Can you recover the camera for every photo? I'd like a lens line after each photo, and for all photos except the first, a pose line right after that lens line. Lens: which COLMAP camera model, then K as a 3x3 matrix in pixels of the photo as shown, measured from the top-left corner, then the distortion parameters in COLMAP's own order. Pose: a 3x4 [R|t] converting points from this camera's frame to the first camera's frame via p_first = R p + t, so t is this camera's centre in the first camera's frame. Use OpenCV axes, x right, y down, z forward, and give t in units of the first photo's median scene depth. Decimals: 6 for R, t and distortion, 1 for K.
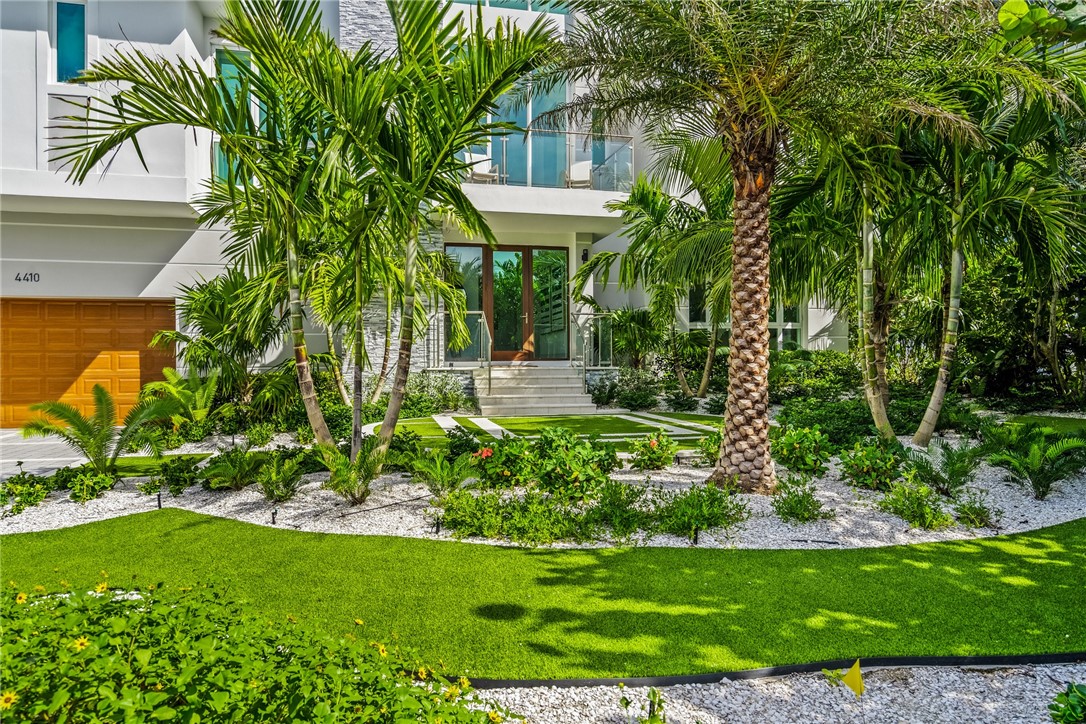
lens RADIAL K [[738.6, 0, 543.0], [0, 738.6, 362.0], [0, 0, 1]] dist [0.001768, 0.001513]
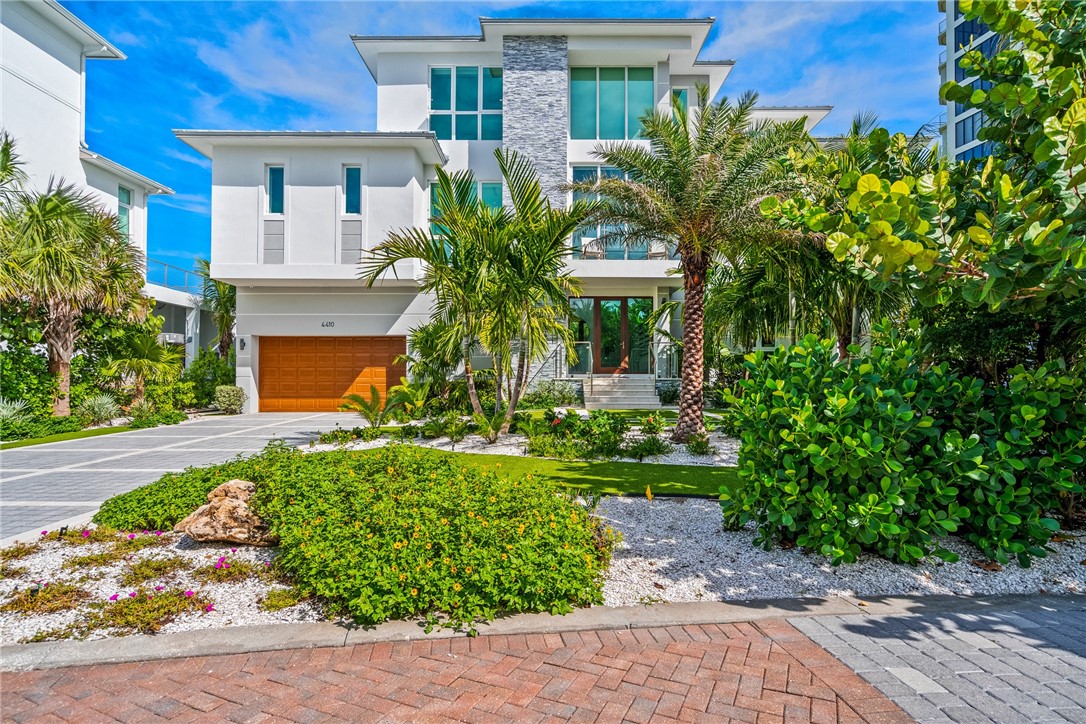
lens RADIAL K [[632.4, 0, 543.0], [0, 632.4, 362.0], [0, 0, 1]] dist [-0.000491, 0.000007]
pose [[0.971506, -0.000312, -0.237013, 0.183417], [-0.004521, 0.999793, -0.019845, 0.000423], [0.236970, 0.020351, 0.971304, -0.409325]]
